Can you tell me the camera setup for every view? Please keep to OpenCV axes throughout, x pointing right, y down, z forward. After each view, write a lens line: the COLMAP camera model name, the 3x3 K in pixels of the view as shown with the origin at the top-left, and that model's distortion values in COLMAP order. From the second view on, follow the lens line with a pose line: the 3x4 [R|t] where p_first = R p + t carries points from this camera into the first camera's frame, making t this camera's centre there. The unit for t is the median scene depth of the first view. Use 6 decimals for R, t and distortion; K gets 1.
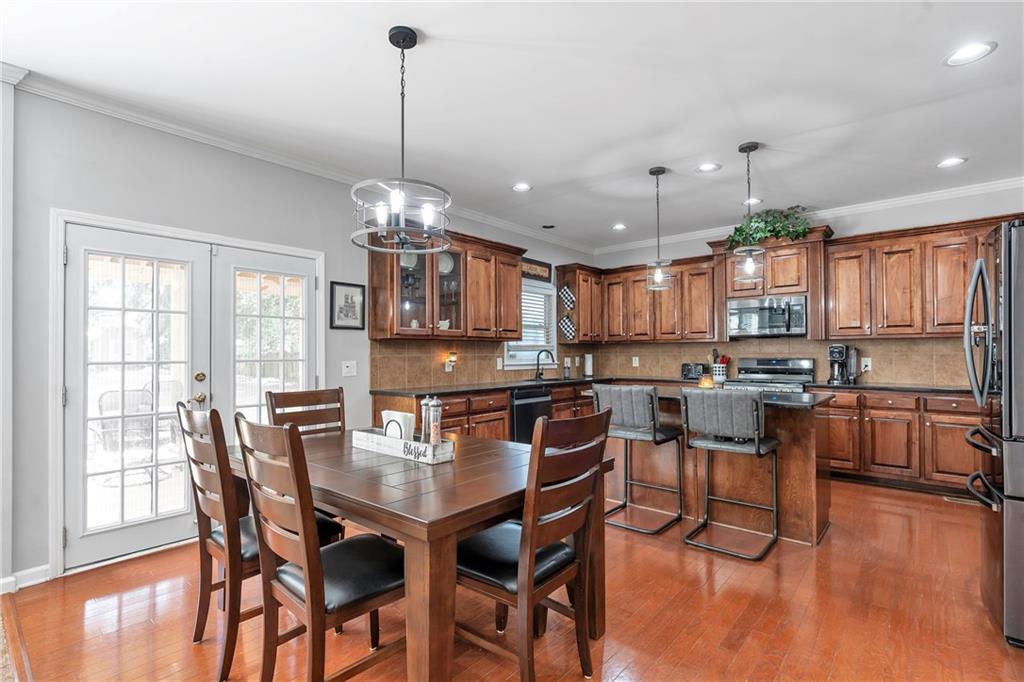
lens RADIAL K [[485.9, 0, 512.0], [0, 485.9, 341.0], [0, 0, 1]] dist [-0.001661, -0.000120]
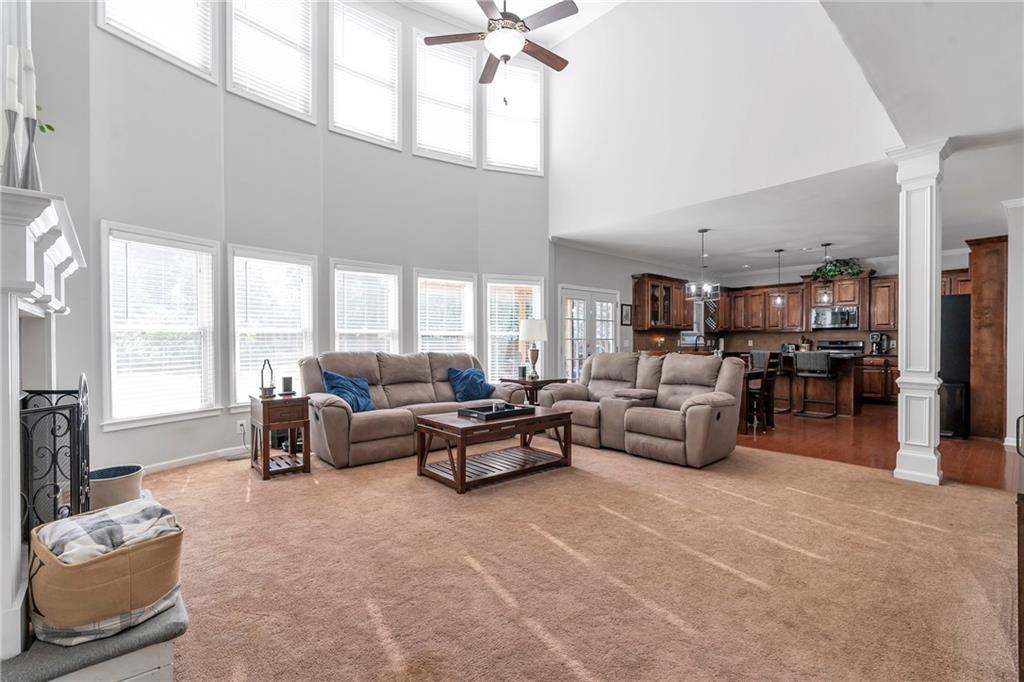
lens RADIAL K [[467.1, 0, 512.0], [0, 467.1, 341.0], [0, 0, 1]] dist [-0.001569, -0.000008]
pose [[0.990994, 0.005197, -0.133808, -0.460265], [-0.001786, 0.999671, 0.025604, -0.005717], [0.133897, -0.025134, 0.990676, -0.936629]]
